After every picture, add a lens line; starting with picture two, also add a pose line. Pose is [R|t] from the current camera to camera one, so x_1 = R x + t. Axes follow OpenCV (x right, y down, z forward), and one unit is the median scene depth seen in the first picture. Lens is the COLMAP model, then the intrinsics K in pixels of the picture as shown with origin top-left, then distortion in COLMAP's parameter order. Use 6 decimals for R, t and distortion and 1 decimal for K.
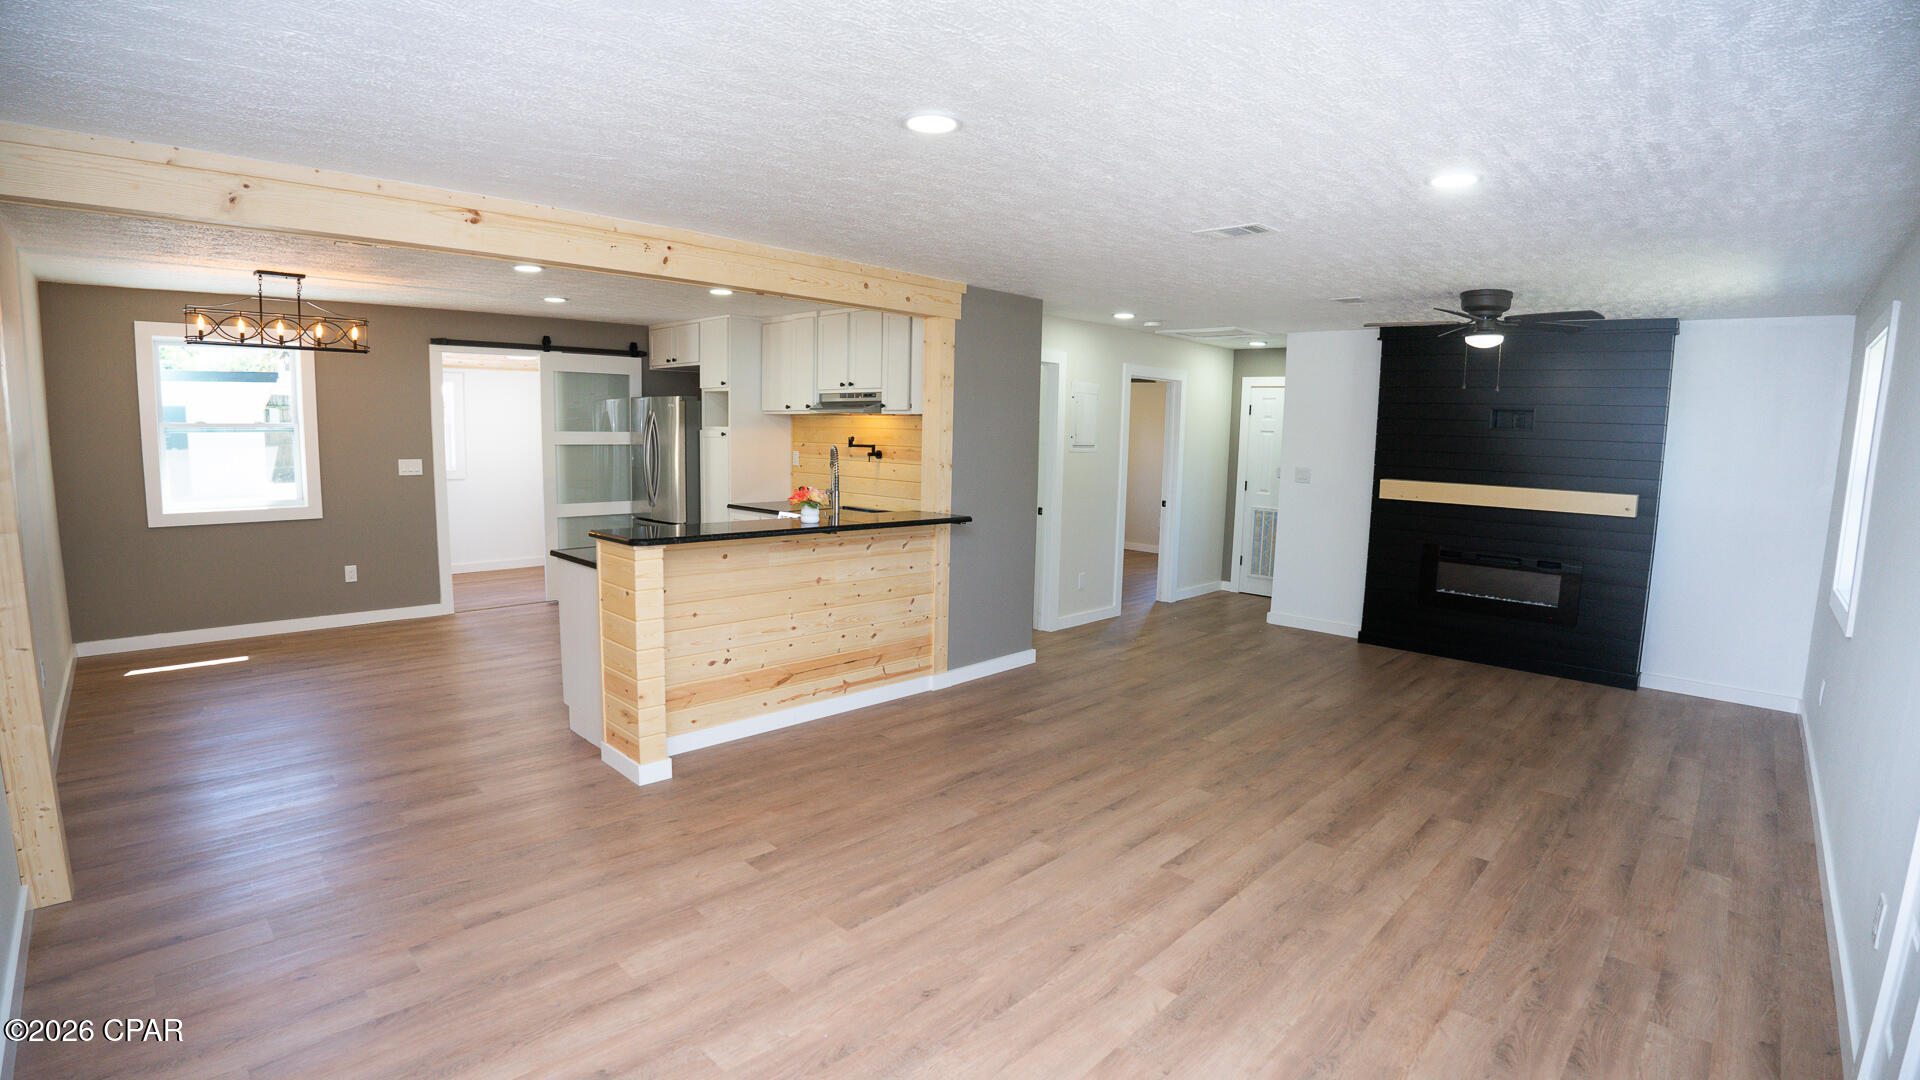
lens RADIAL K [[888.1, 0, 959.9], [0, 888.1, 547.0], [0, 0, 1]] dist [-0.118319, 0.026776]
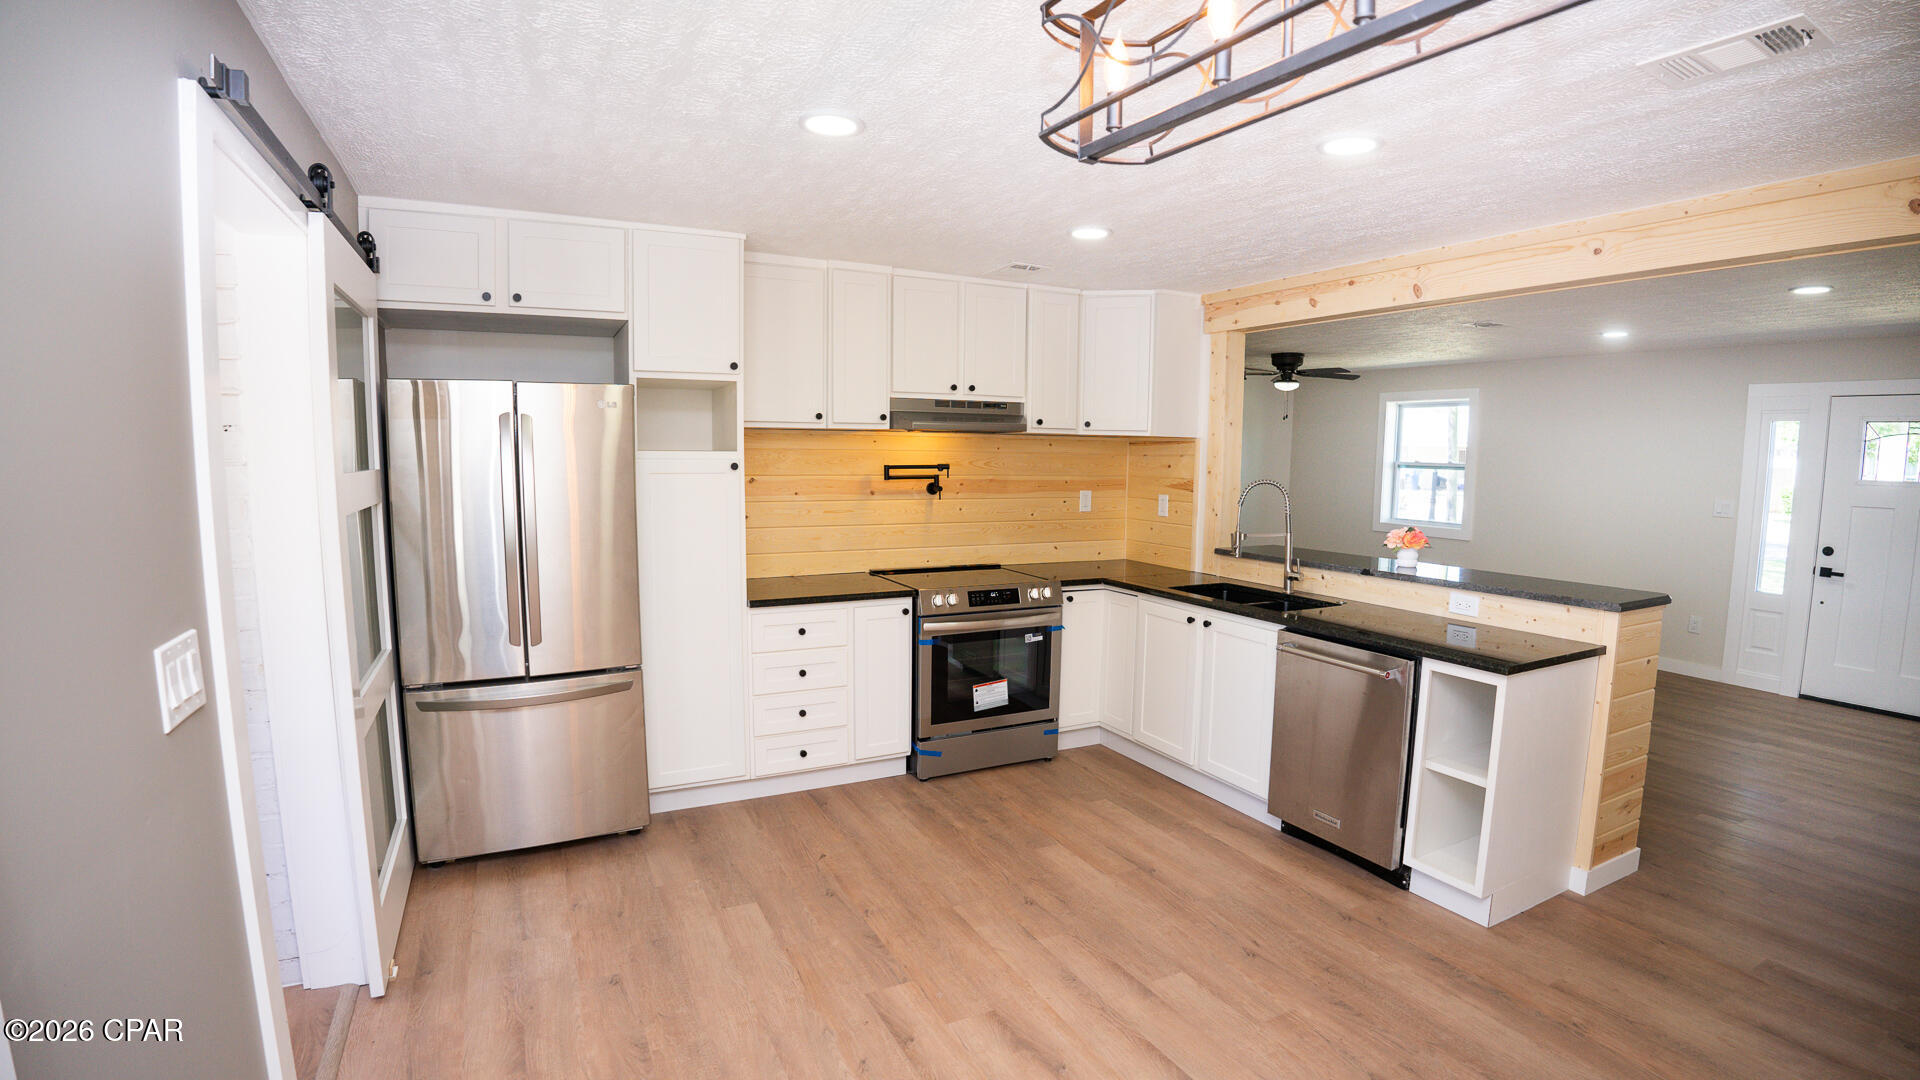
lens RADIAL K [[888.1, 0, 959.9], [0, 888.1, 547.0], [0, 0, 1]] dist [-0.118319, 0.026776]
pose [[0.323868, -0.121399, 0.938281, -0.947525], [0.117448, 0.989221, 0.087450, -0.148563], [-0.938784, 0.081877, 0.334635, 0.948229]]
